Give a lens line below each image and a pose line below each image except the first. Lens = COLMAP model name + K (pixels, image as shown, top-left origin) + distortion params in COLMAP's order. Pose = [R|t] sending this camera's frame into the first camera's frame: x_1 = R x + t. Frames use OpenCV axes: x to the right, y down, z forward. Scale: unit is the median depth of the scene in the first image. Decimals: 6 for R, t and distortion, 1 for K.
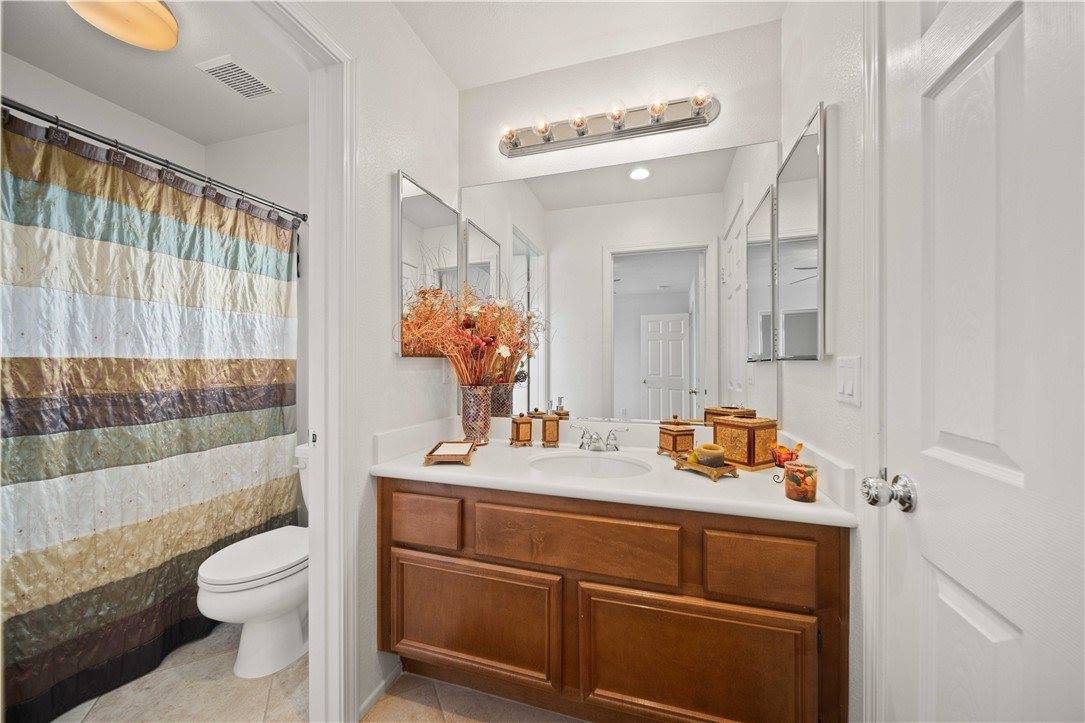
lens RADIAL K [[391.5, 0, 542.4], [0, 391.5, 362.1], [0, 0, 1]] dist [-0.000967, -0.000220]
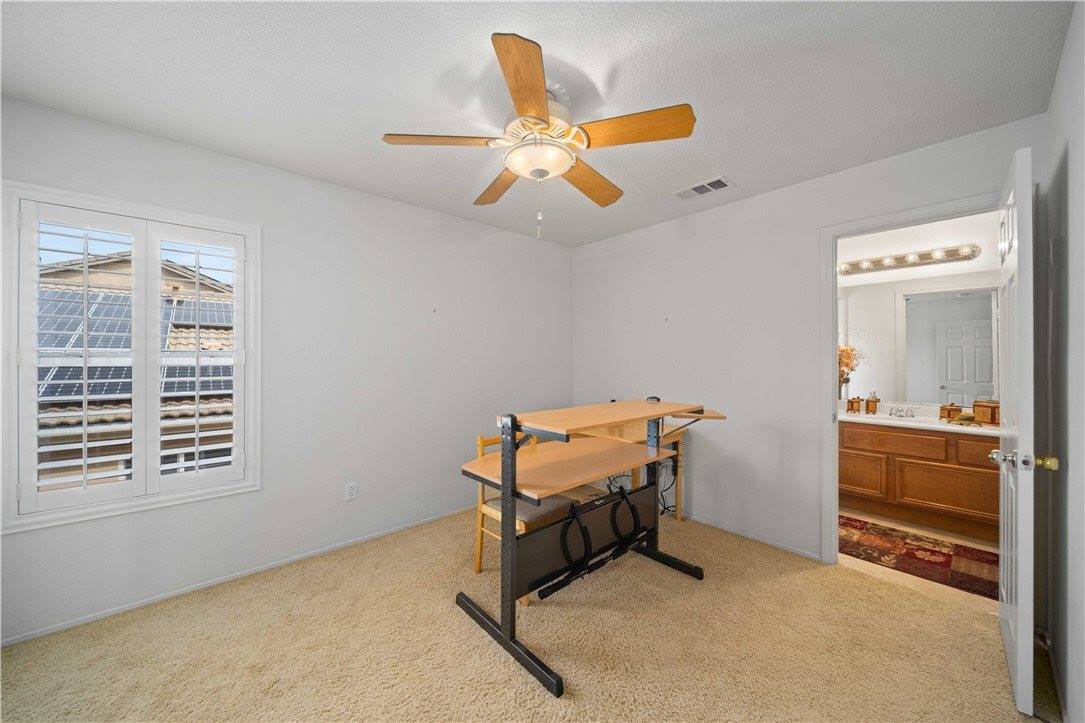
lens RADIAL K [[391.5, 0, 542.5], [0, 391.5, 356.7], [0, 0, 1]] dist [-0.000967, -0.000220]
pose [[0.852105, -0.002069, -0.523367, -0.470668], [0.000489, 0.999995, -0.003156, -0.109414], [0.523371, 0.002434, 0.852102, -2.130482]]
